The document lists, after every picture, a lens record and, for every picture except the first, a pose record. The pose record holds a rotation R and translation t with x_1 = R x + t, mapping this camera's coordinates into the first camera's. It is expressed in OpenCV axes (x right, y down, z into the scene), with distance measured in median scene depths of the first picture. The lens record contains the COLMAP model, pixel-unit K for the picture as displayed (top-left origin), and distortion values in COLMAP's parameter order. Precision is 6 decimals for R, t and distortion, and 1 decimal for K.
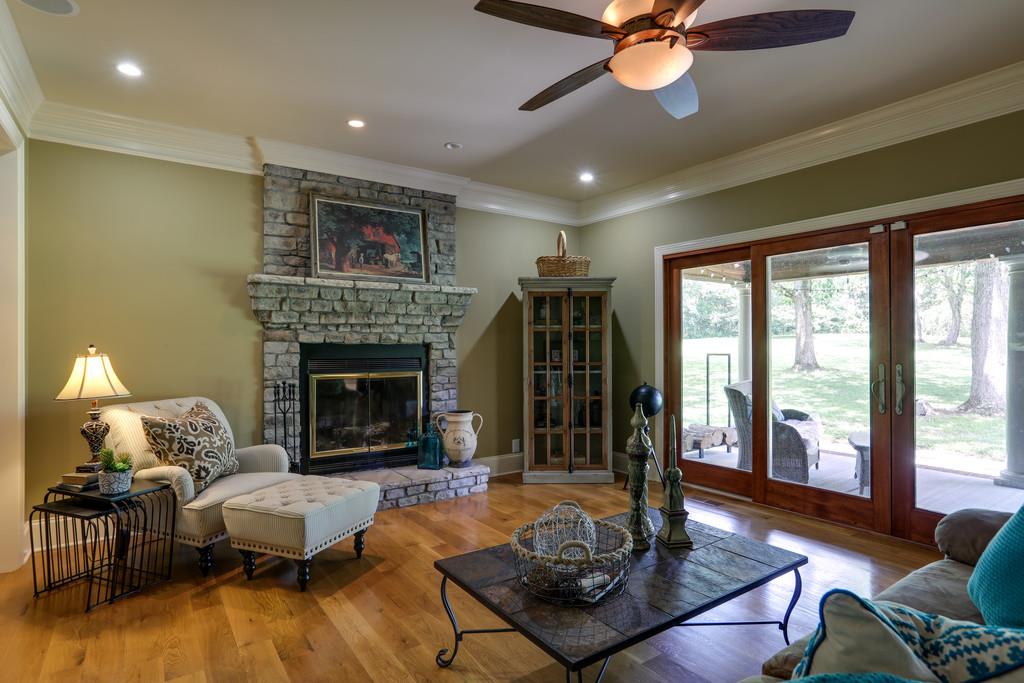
lens RADIAL K [[512.0, 0, 490.3], [0, 512.0, 345.6], [0, 0, 1]] dist [-0.023103, 0.000765]
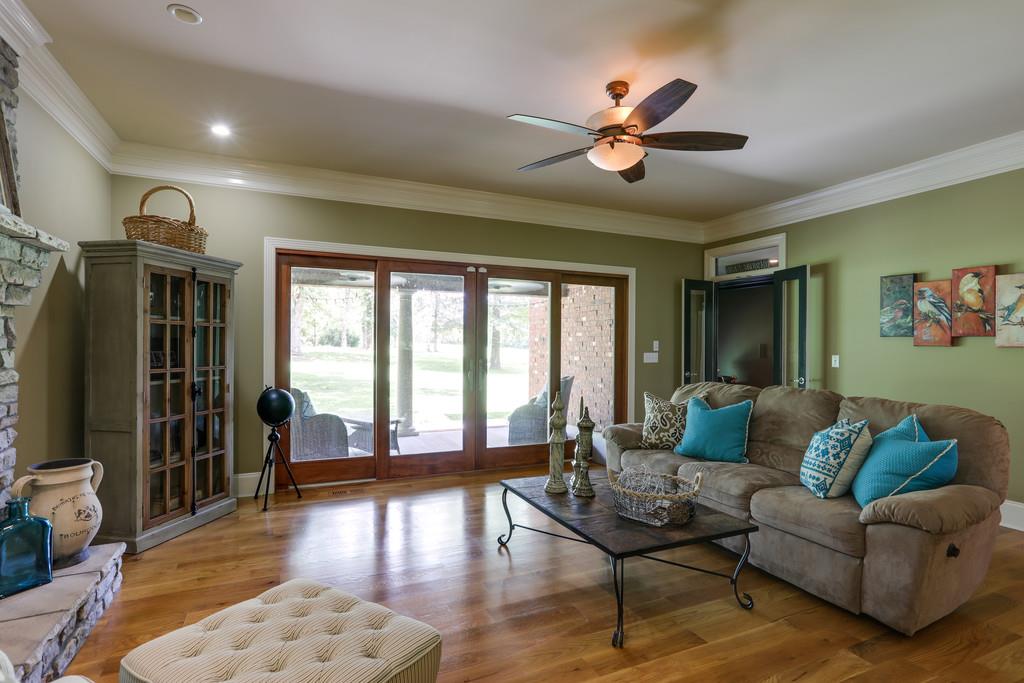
lens RADIAL K [[512.0, 0, 490.3], [0, 512.0, 345.6], [0, 0, 1]] dist [-0.023103, 0.000765]
pose [[0.207059, 0.004053, 0.978320, -0.488515], [-0.005915, 0.999978, -0.002891, 0.000506], [-0.978311, -0.005188, 0.207078, 0.428956]]
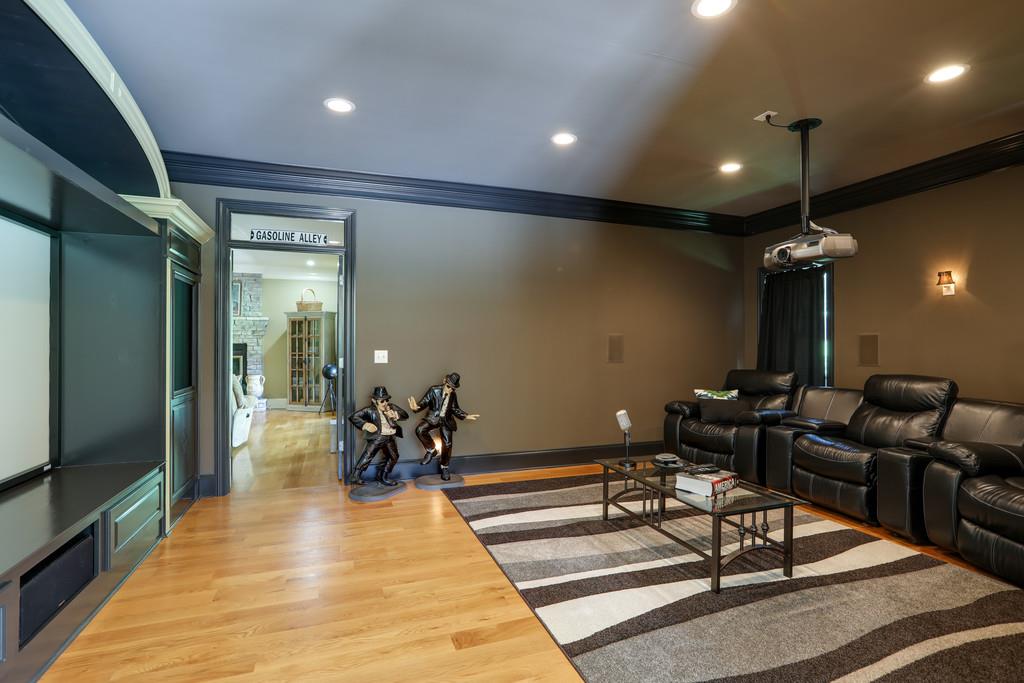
lens RADIAL K [[512.0, 0, 490.3], [0, 512.0, 345.6], [0, 0, 1]] dist [-0.023103, 0.000765]
pose [[0.955194, 0.007065, -0.295897, 1.494100], [-0.006769, 0.999975, 0.002023, -0.005920], [0.295904, 0.000070, 0.955218, -0.750853]]
